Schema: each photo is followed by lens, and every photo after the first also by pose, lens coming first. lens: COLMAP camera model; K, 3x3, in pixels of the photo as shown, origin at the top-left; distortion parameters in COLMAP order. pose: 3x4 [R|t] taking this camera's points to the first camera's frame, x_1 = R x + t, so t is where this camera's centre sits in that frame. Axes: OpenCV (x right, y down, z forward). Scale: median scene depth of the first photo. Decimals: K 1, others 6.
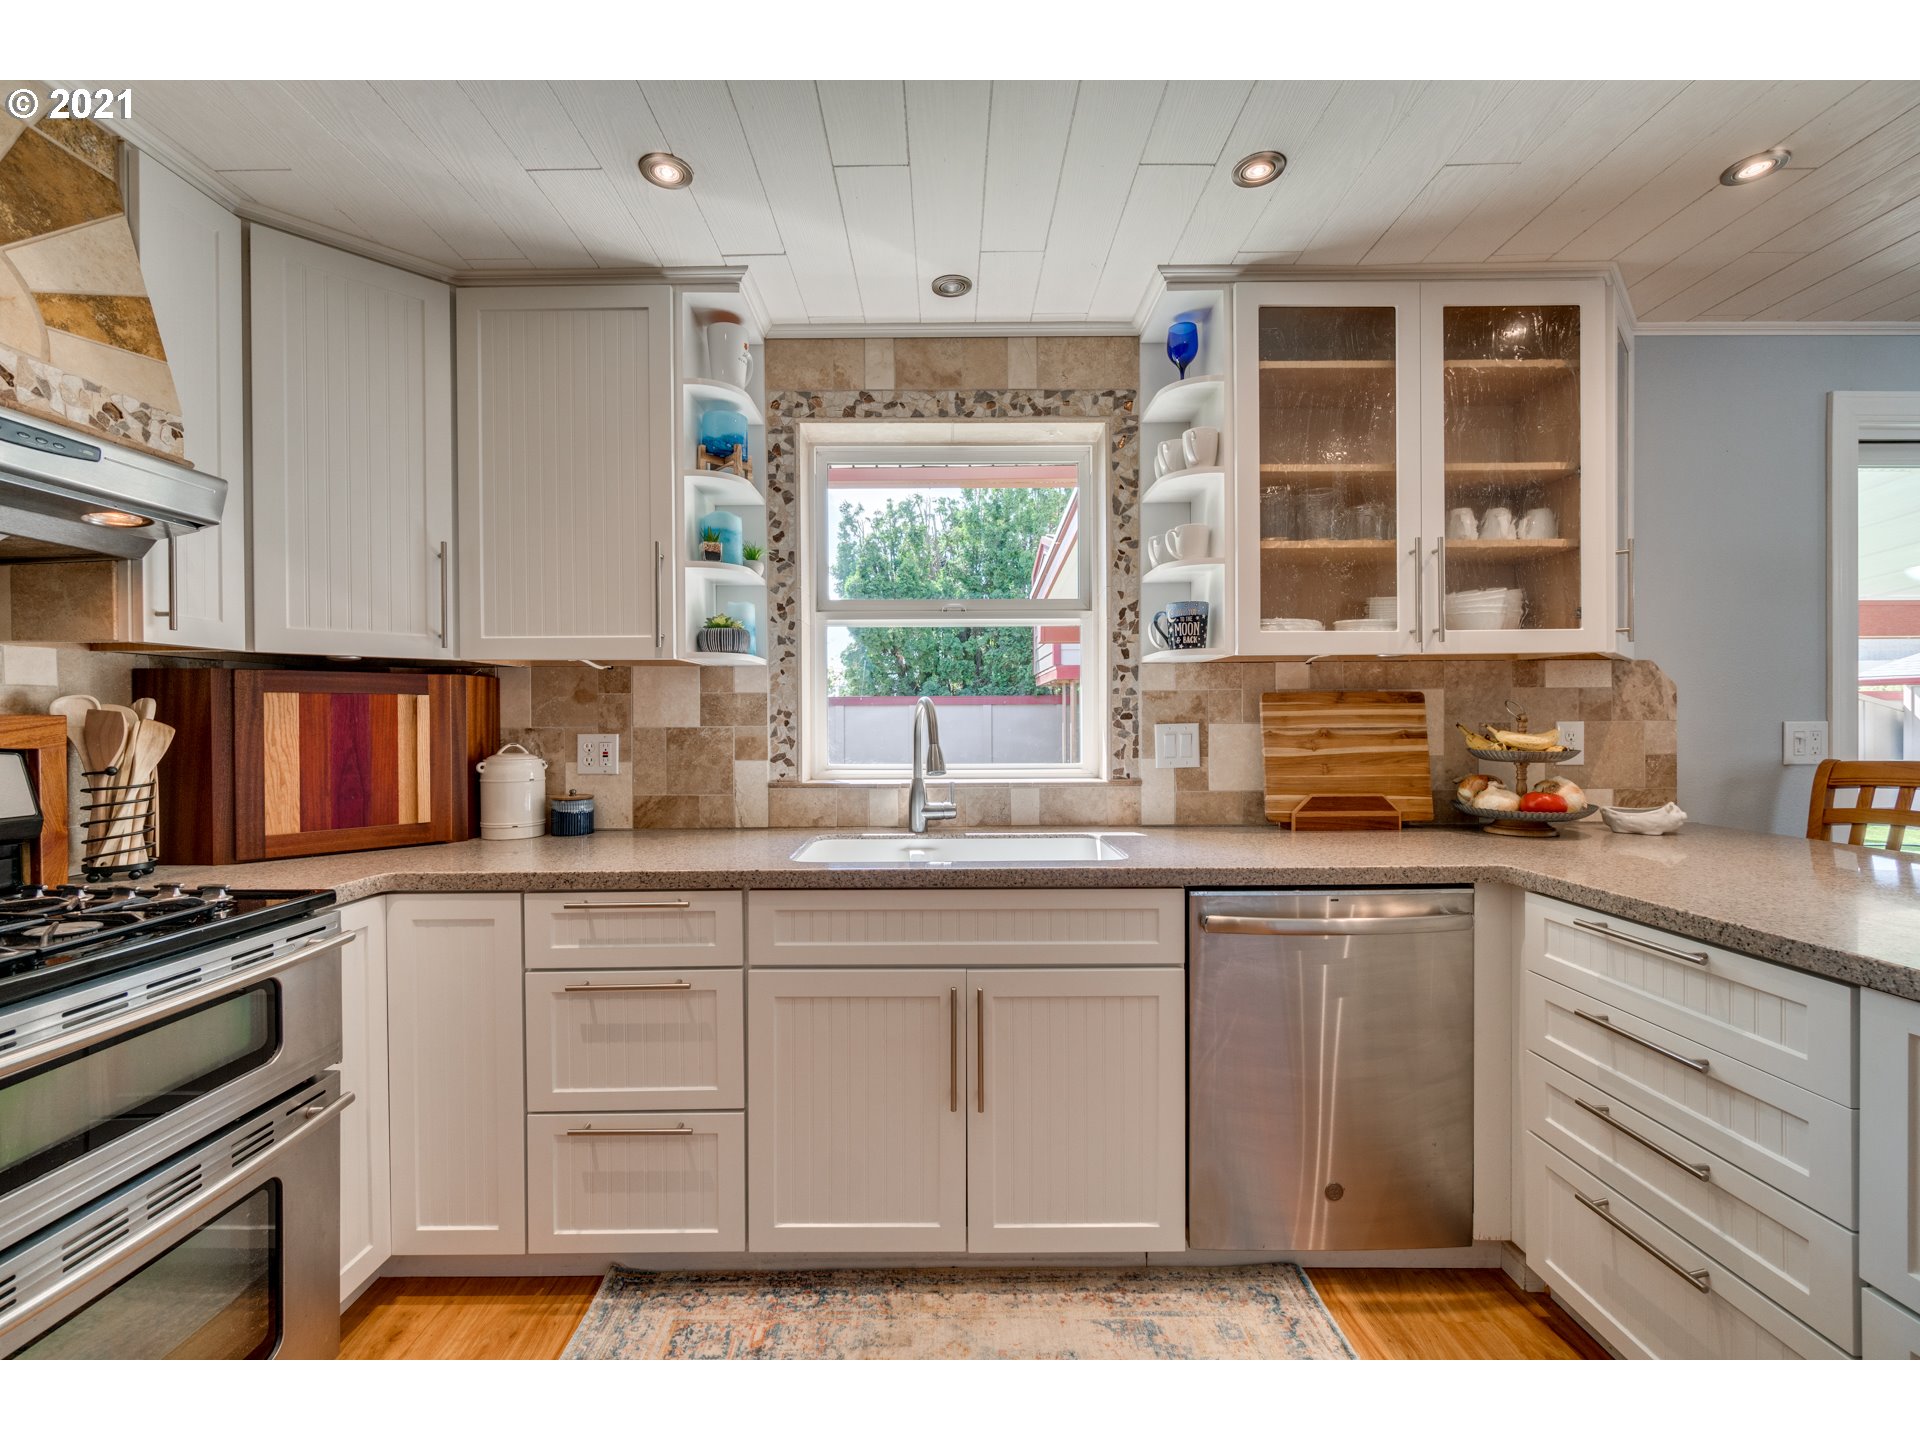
lens RADIAL K [[830.9, 0, 950.7], [0, 830.9, 722.7], [0, 0, 1]] dist [-0.001543, -0.000110]
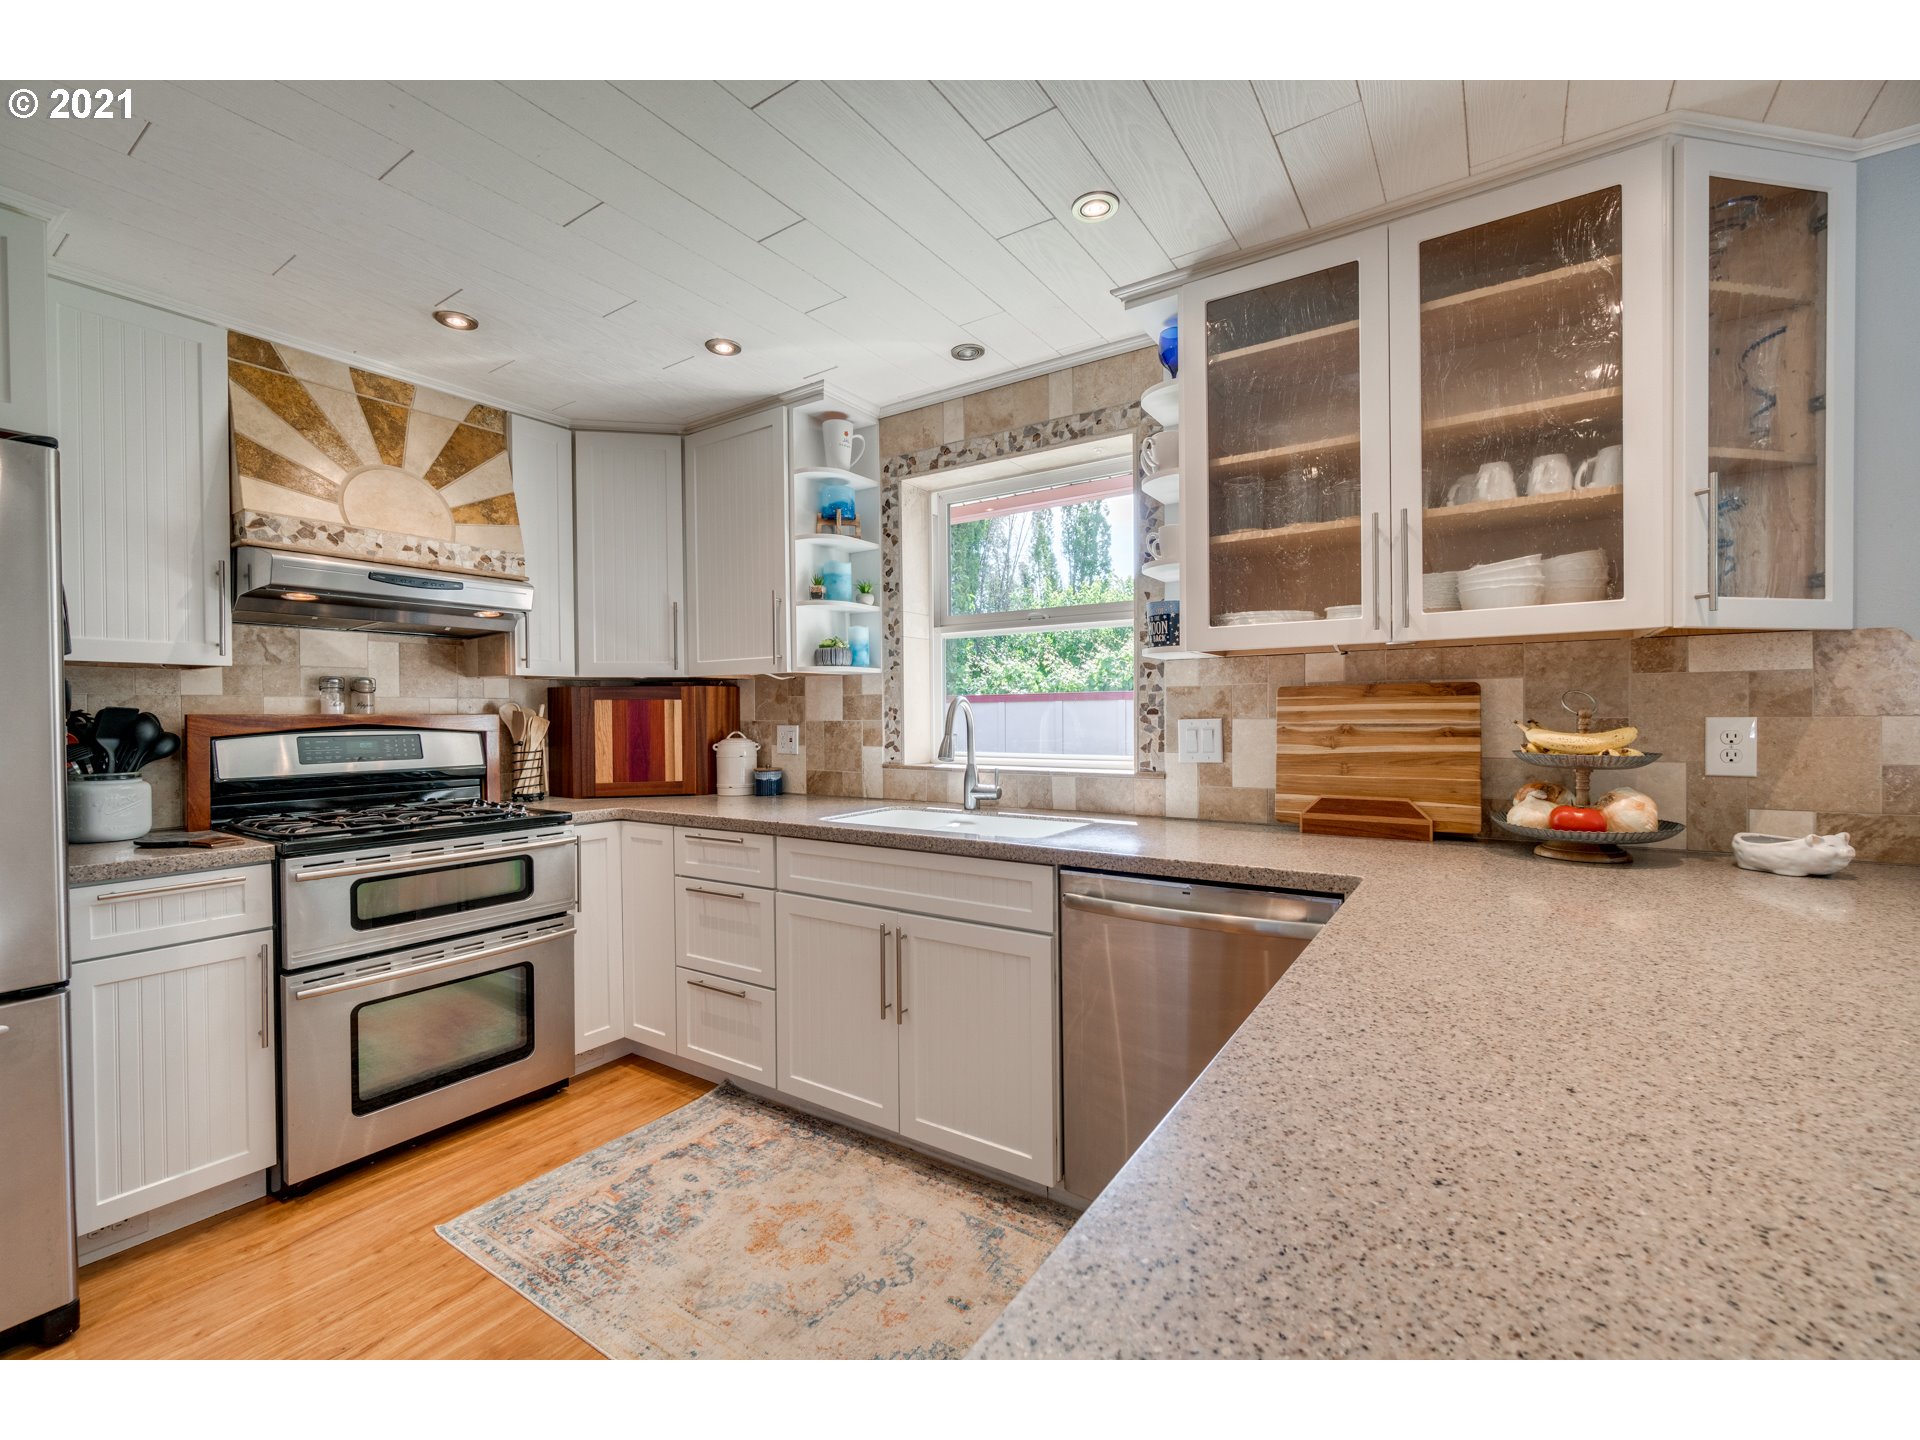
lens RADIAL K [[830.9, 0, 950.7], [0, 830.9, 722.7], [0, 0, 1]] dist [-0.001543, -0.000110]
pose [[0.826018, 0.004737, -0.563624, 0.593772], [0.000004, 0.999965, 0.008411, -0.002820], [0.563644, -0.006950, 0.825989, -0.003578]]
